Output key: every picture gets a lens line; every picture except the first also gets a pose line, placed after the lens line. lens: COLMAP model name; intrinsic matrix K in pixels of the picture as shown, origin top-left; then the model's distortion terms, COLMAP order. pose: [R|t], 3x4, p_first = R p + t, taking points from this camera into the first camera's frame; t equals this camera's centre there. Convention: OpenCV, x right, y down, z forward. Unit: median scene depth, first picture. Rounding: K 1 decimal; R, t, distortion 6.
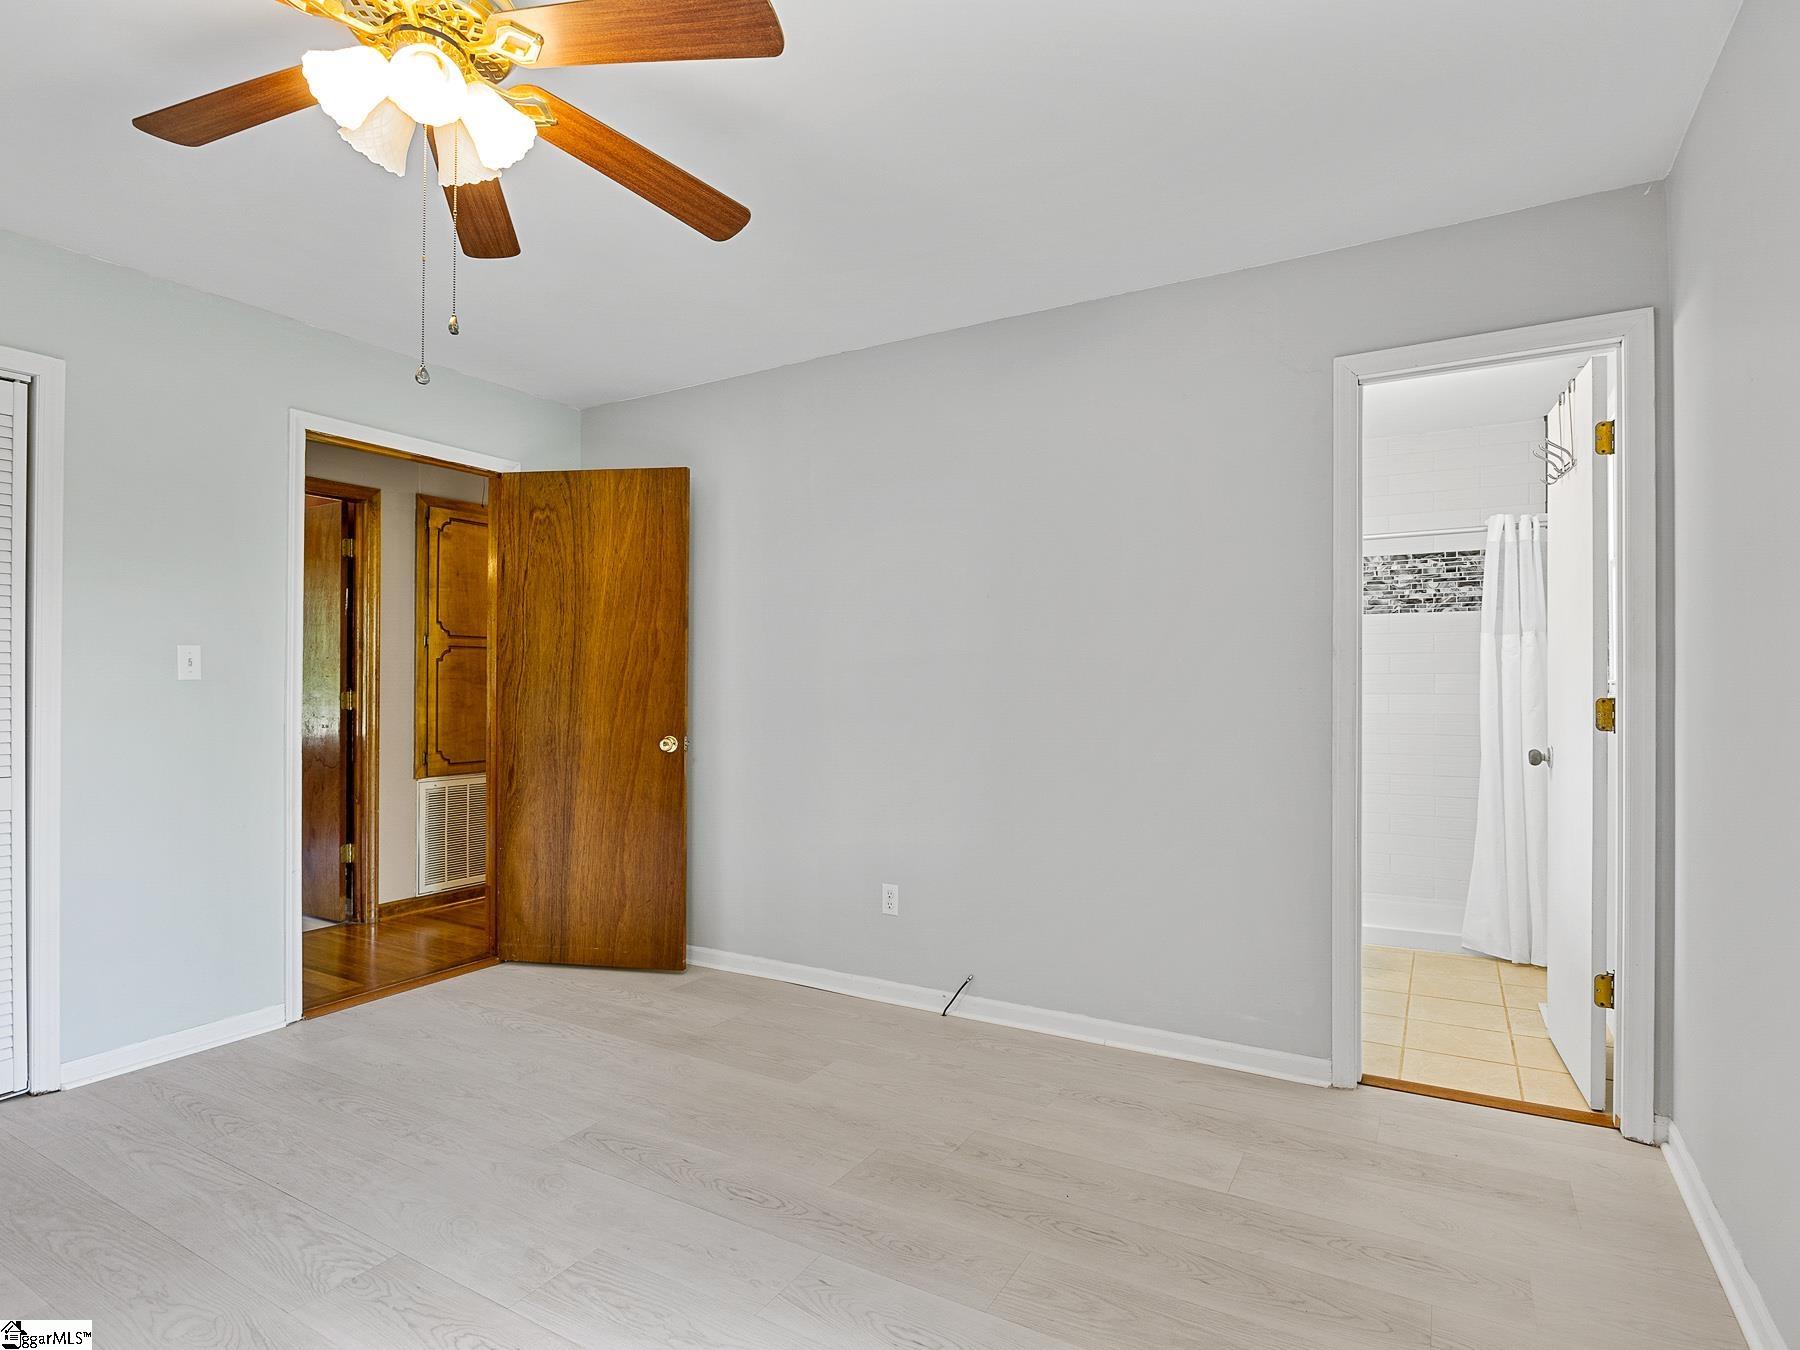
lens RADIAL K [[926.3, 0, 901.8], [0, 926.3, 679.3], [0, 0, 1]] dist [-0.016507, 0.002864]
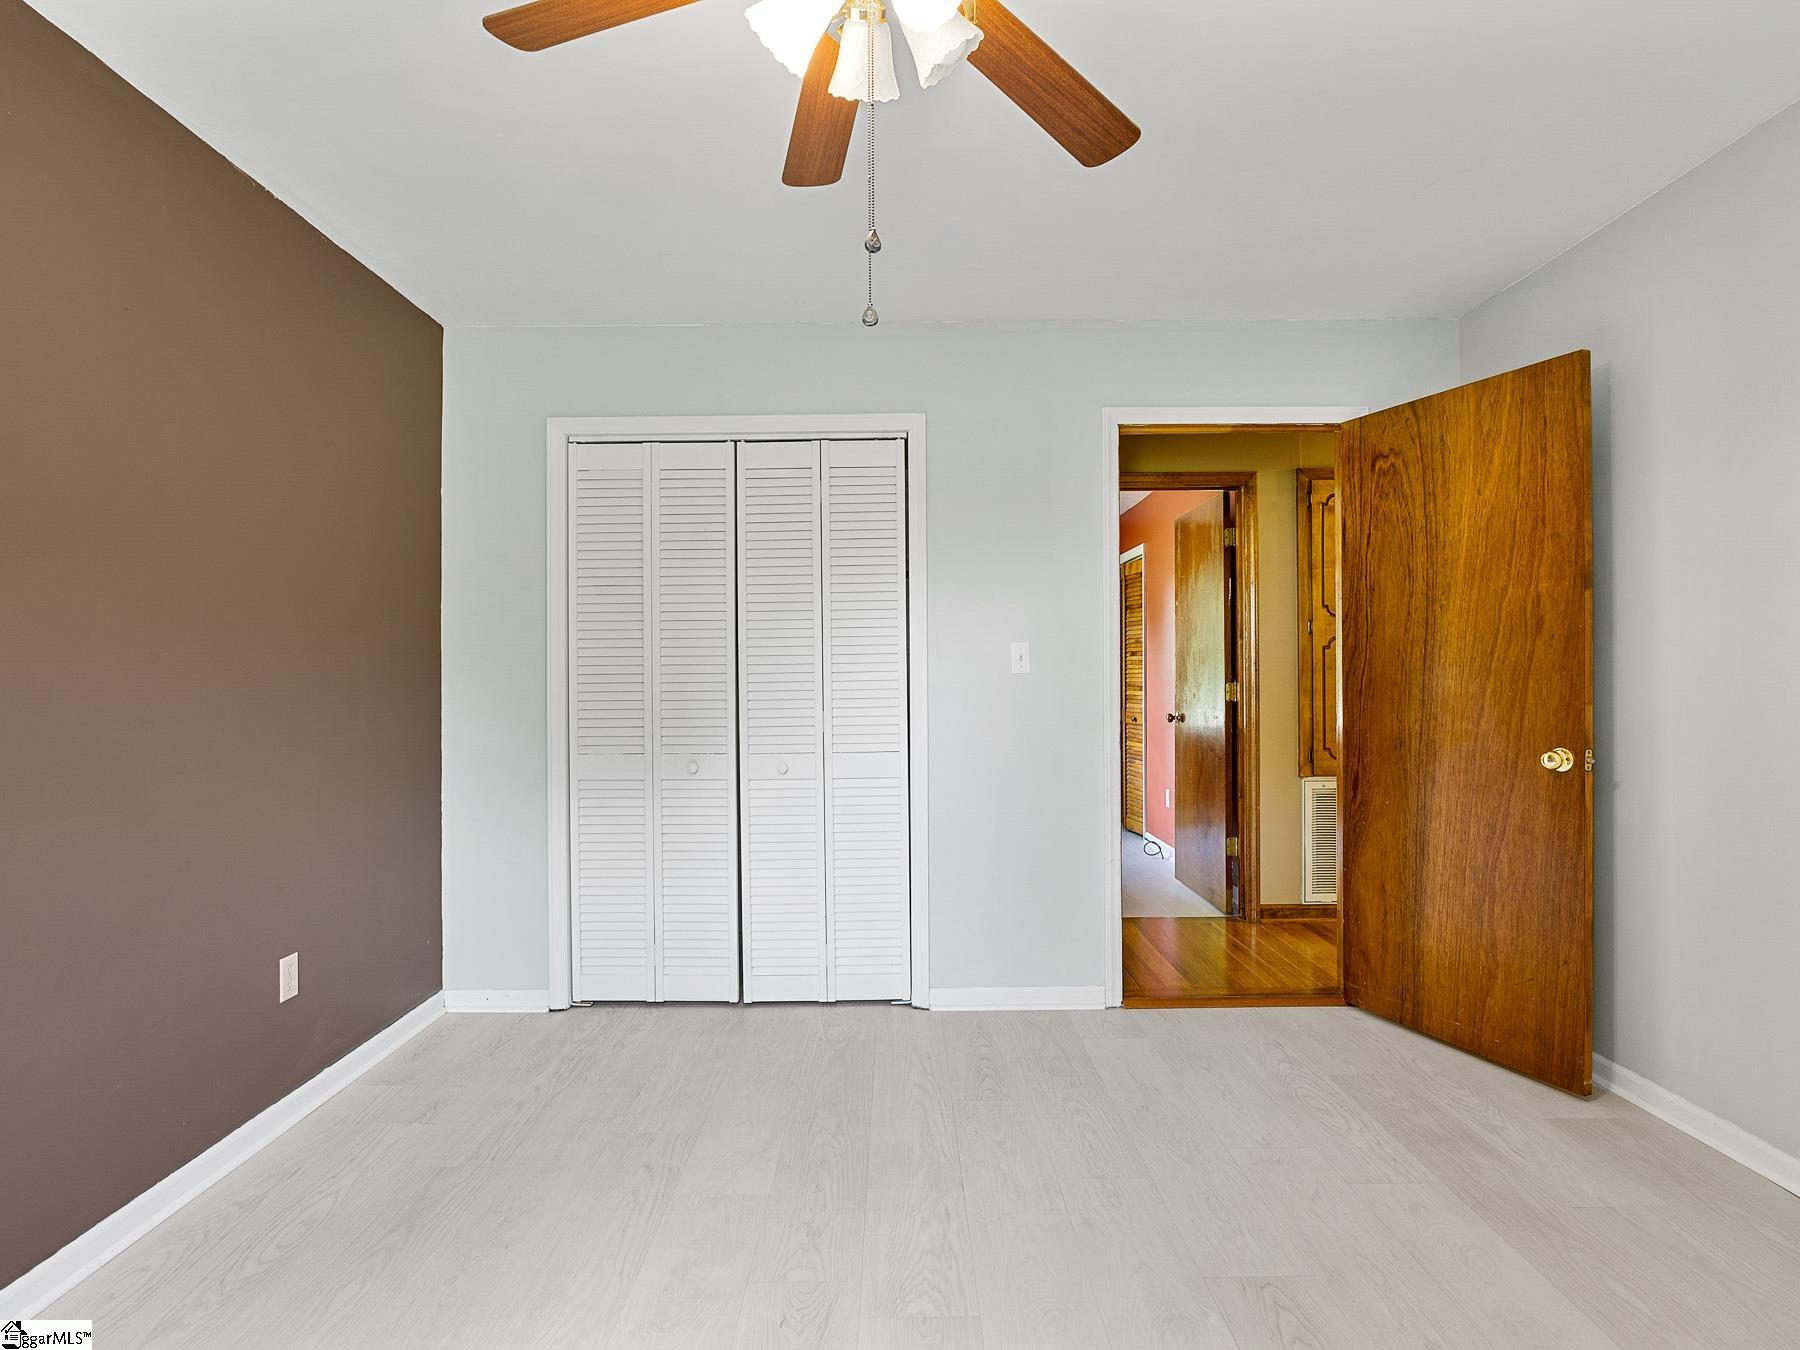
lens RADIAL K [[926.3, 0, 899.1], [0, 926.3, 673.6], [0, 0, 1]] dist [-0.016507, 0.002864]
pose [[0.504871, -0.008892, -0.863149, 0.088779], [0.013803, 0.999902, -0.002228, 0.001011], [0.863084, -0.010789, 0.504945, 0.228489]]
